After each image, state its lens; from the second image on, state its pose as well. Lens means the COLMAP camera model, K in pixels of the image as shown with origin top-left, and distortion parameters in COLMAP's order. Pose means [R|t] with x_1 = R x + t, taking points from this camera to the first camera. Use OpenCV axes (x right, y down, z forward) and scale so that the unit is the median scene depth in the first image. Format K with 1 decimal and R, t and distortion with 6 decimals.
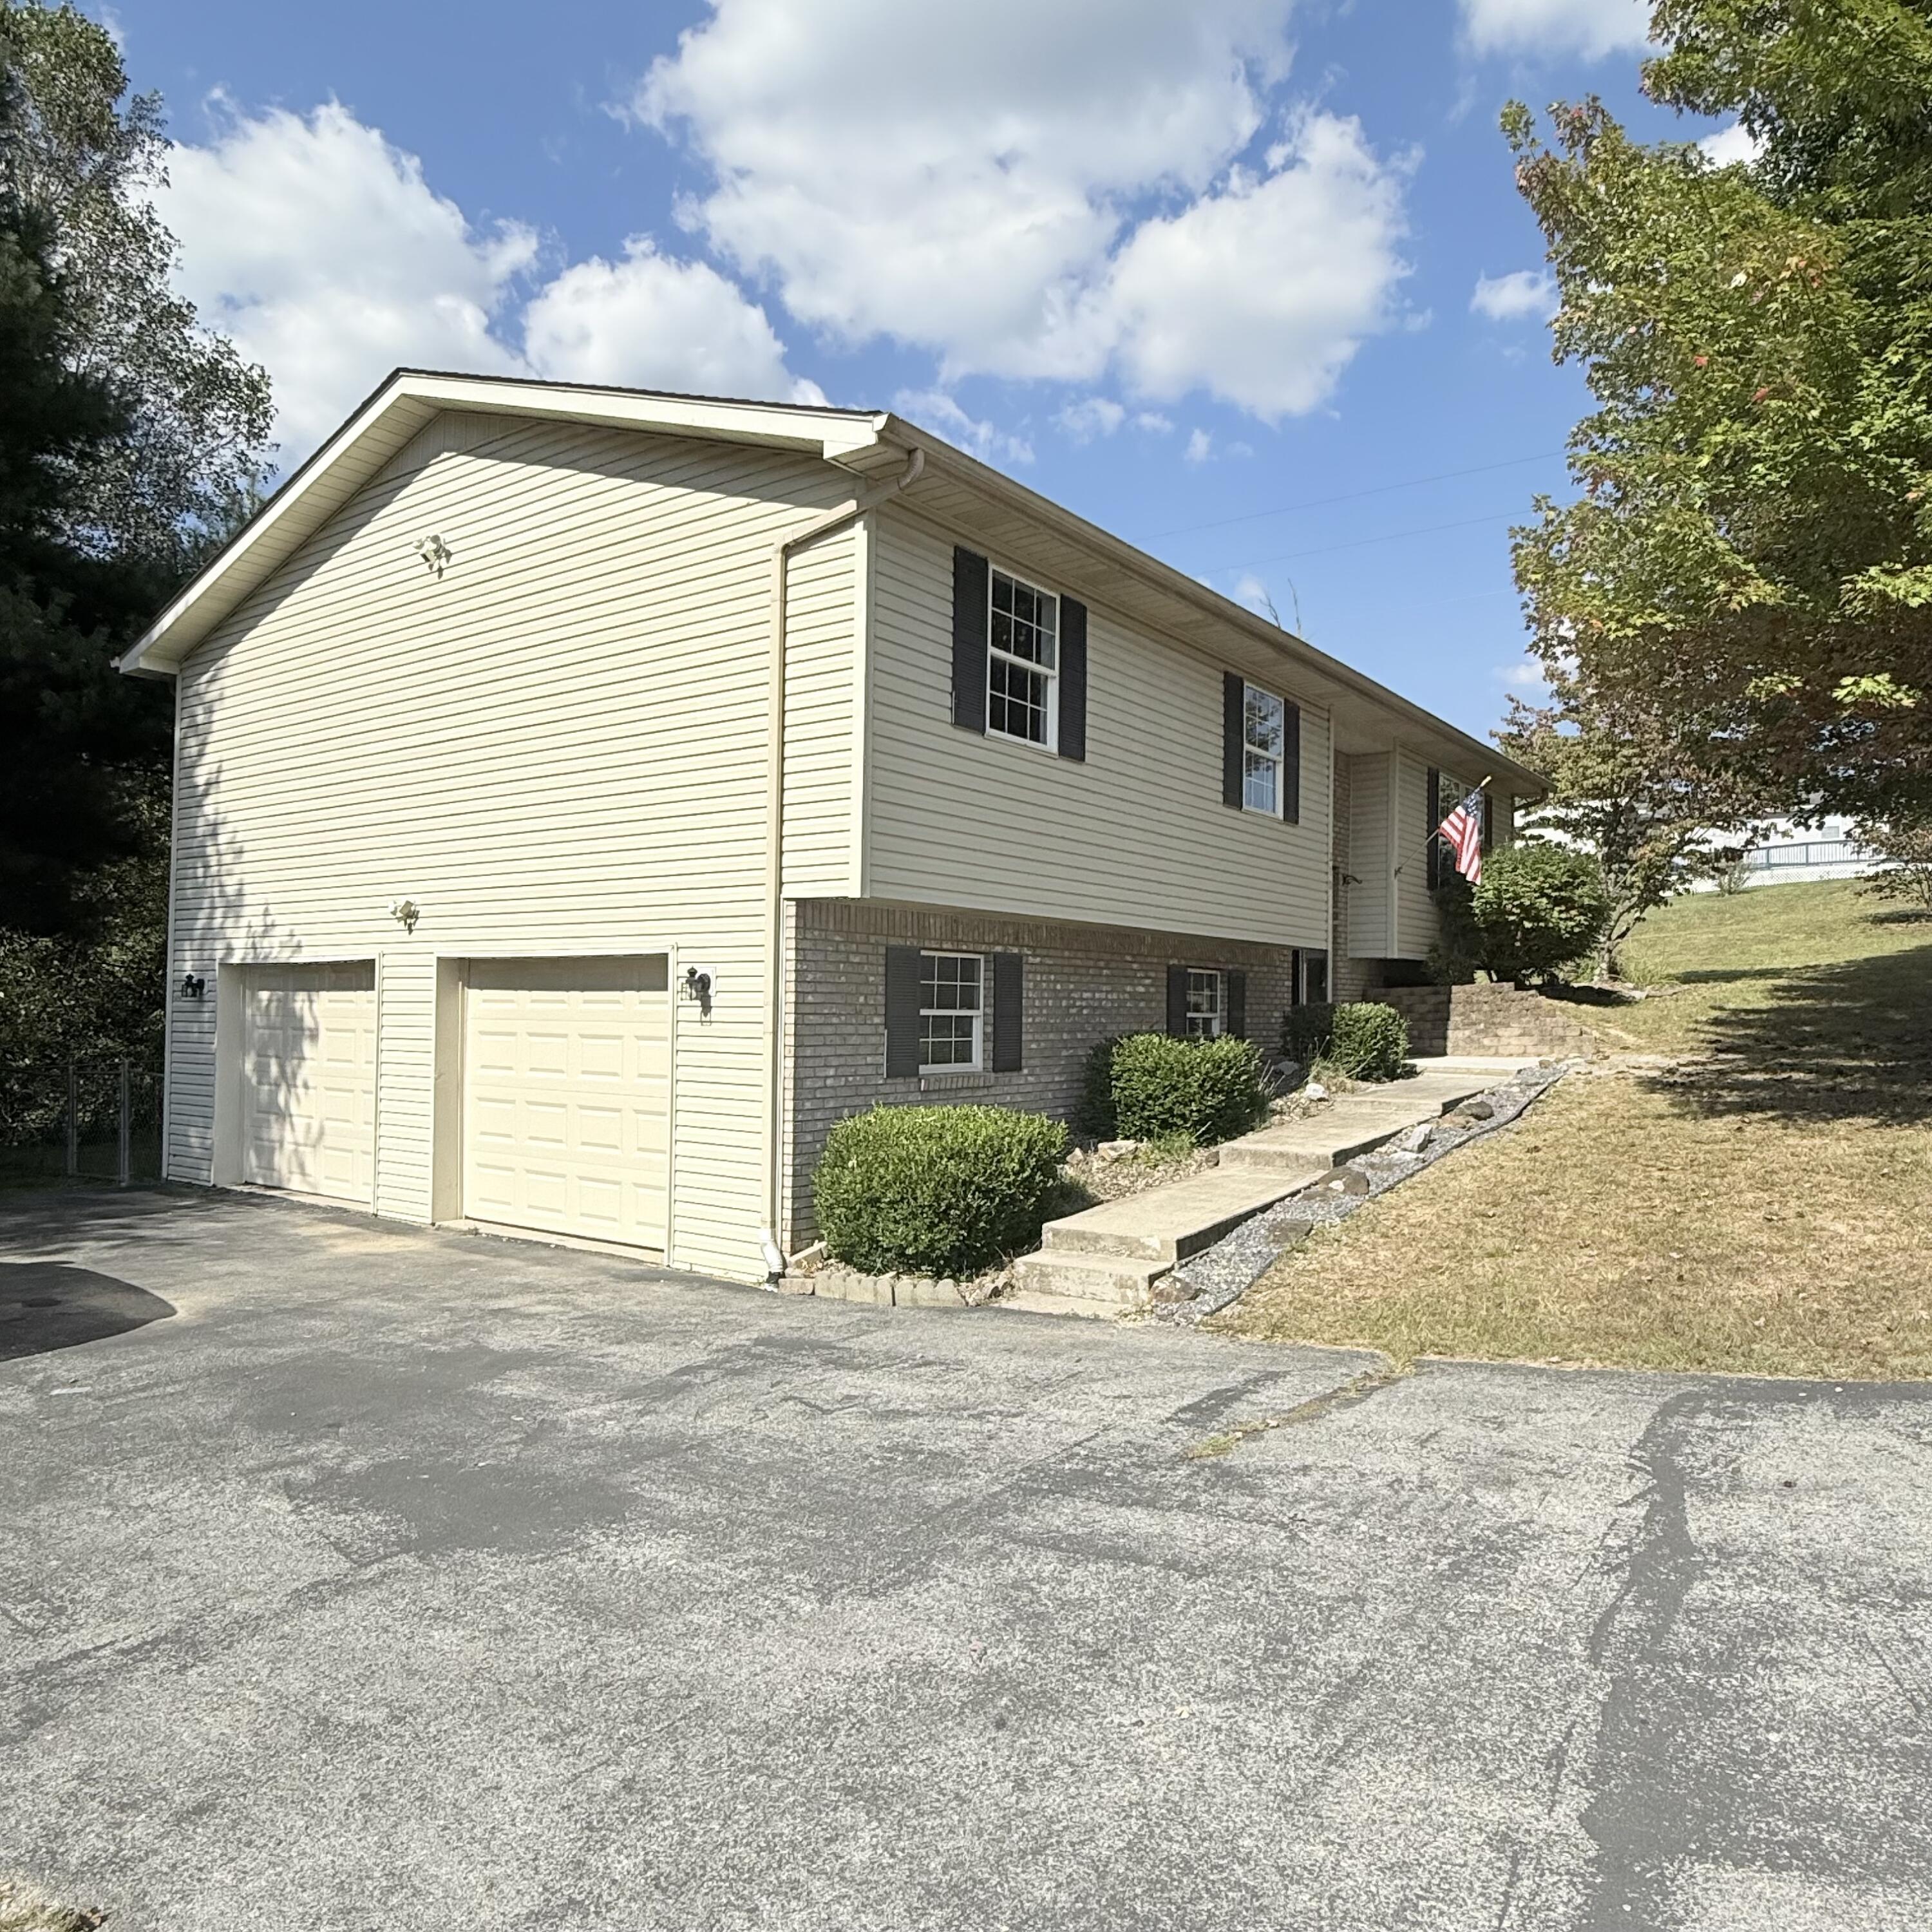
lens RADIAL K [[1384.5, 0, 967.8], [0, 1384.5, 969.0], [0, 0, 1]] dist [-0.005918, 0.009243]
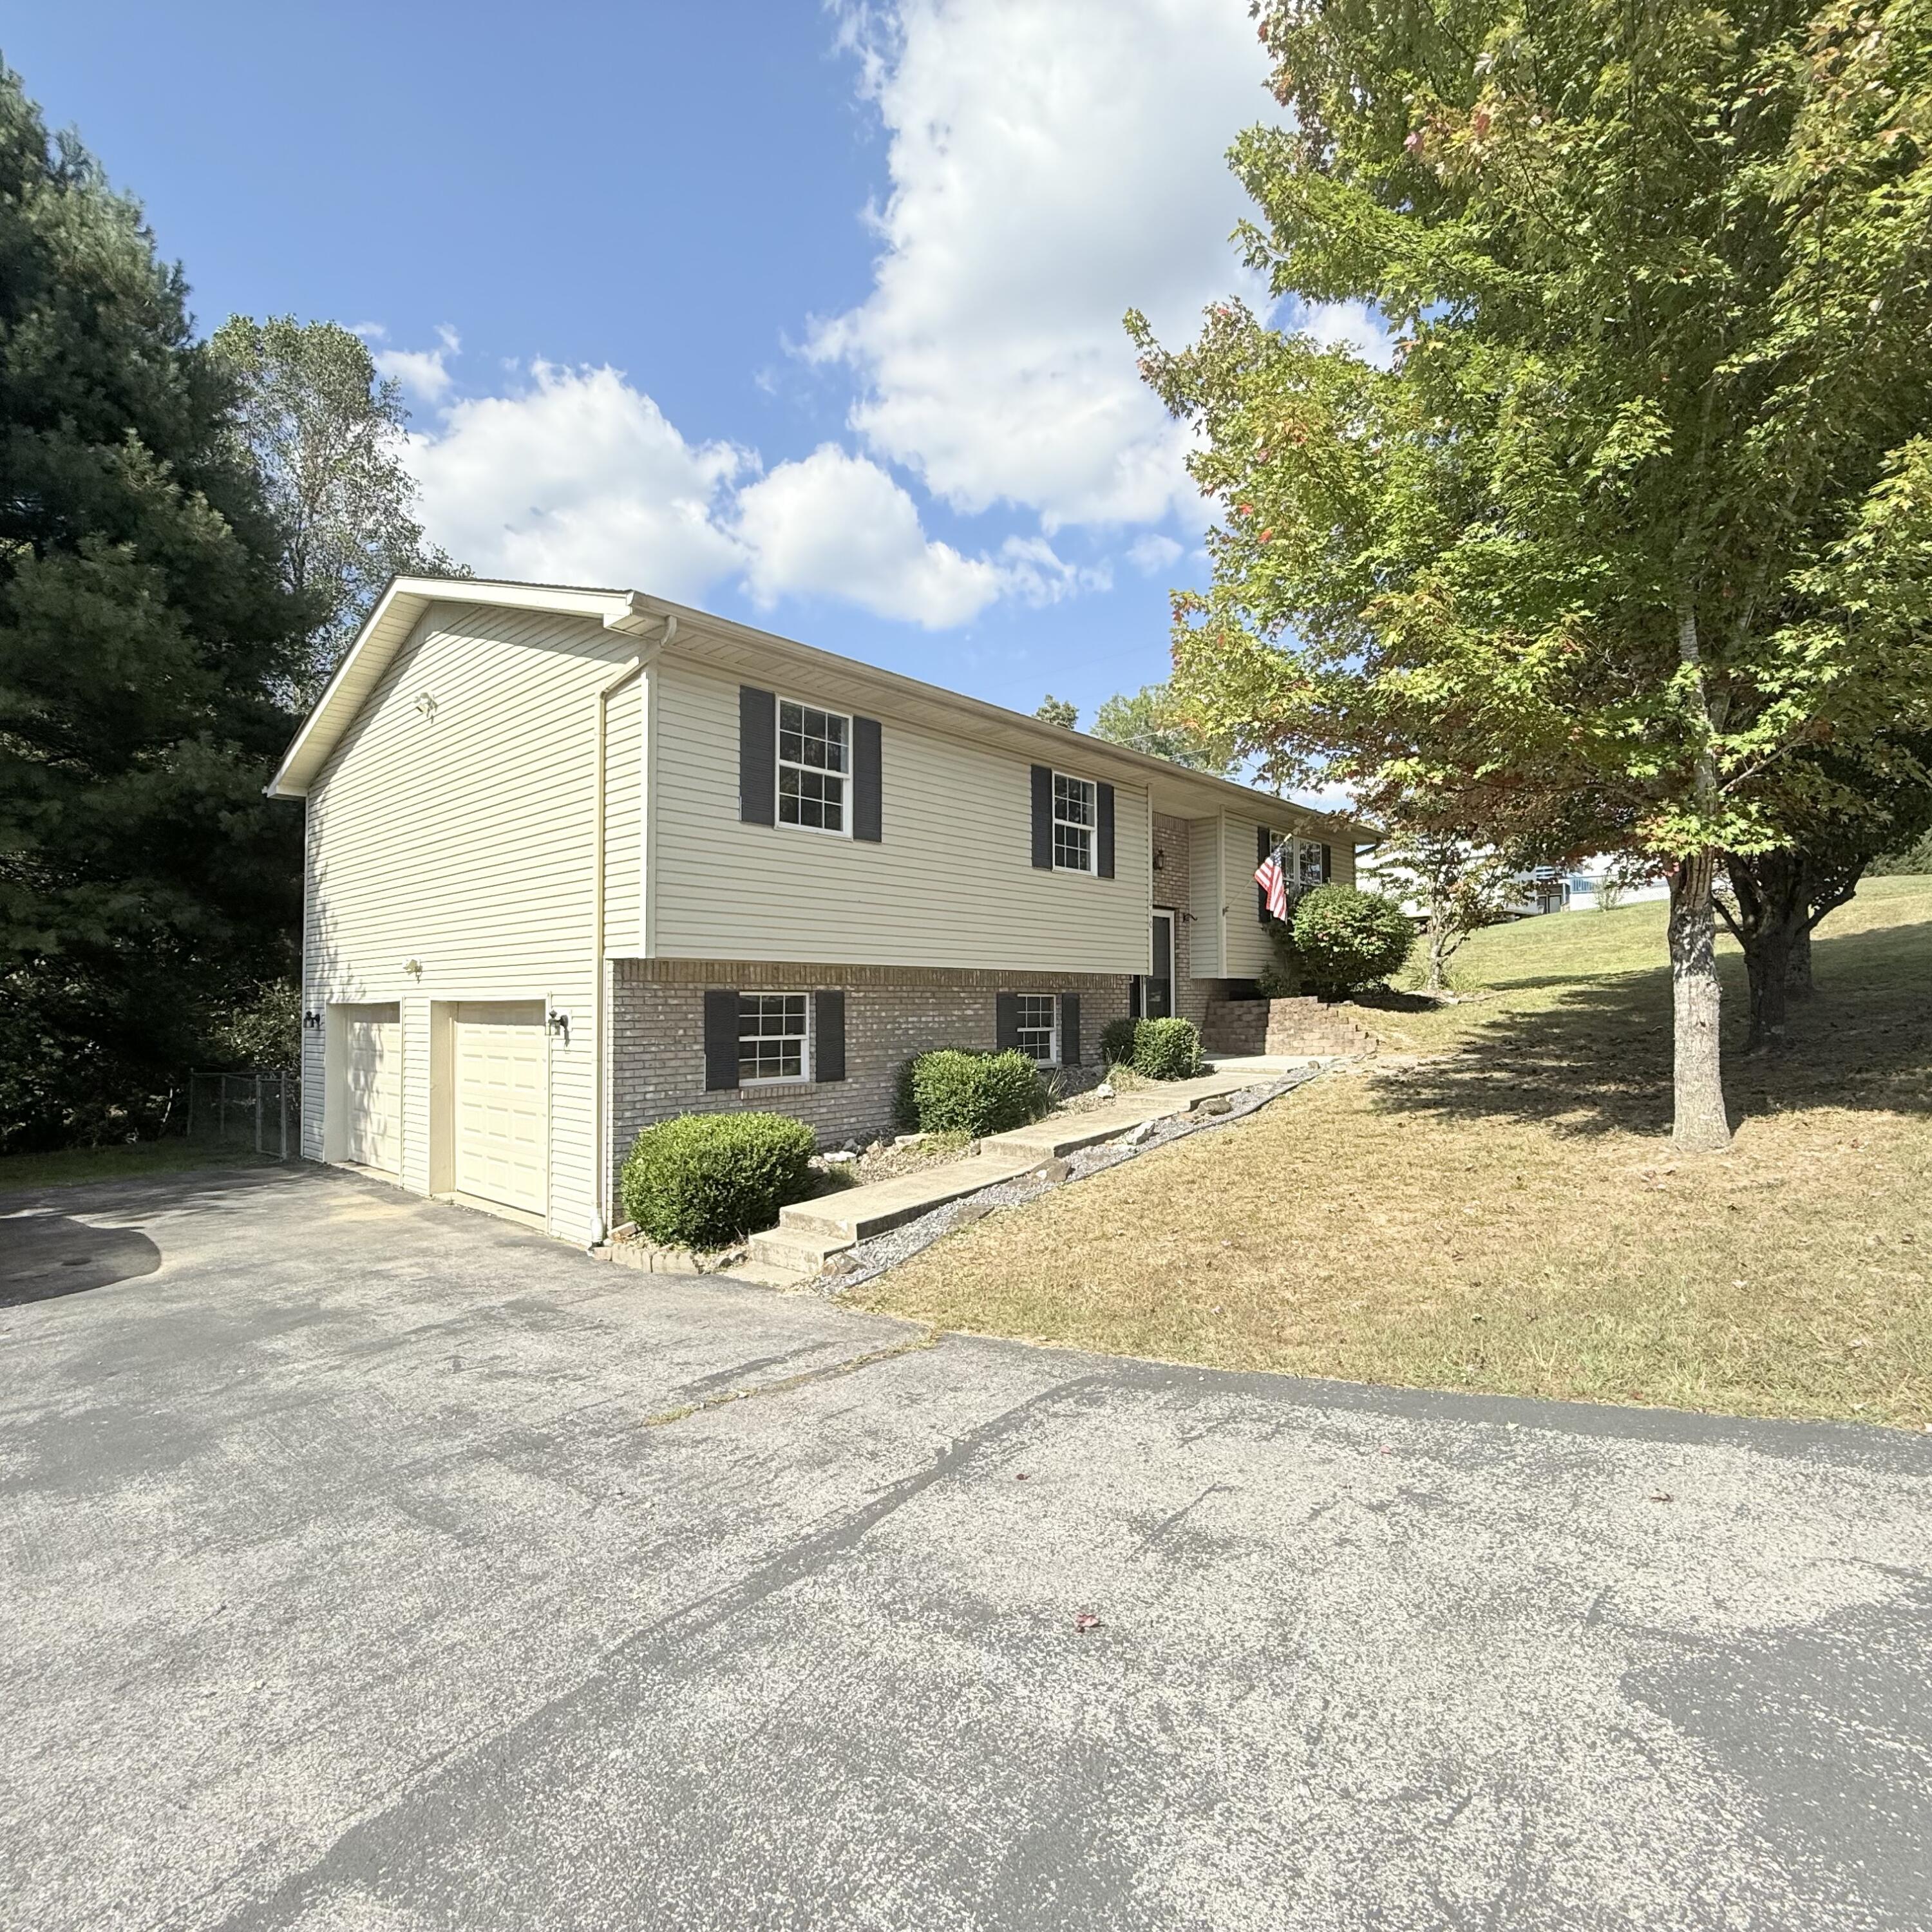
lens RADIAL K [[1029.1, 0, 964.9], [0, 1029.1, 972.6], [0, 0, 1]] dist [-0.000606, 0.000955]
pose [[0.993457, -0.020821, -0.112293, 0.286448], [0.020670, 0.999783, -0.002505, -0.025259], [0.112321, 0.000168, 0.993672, 0.052771]]
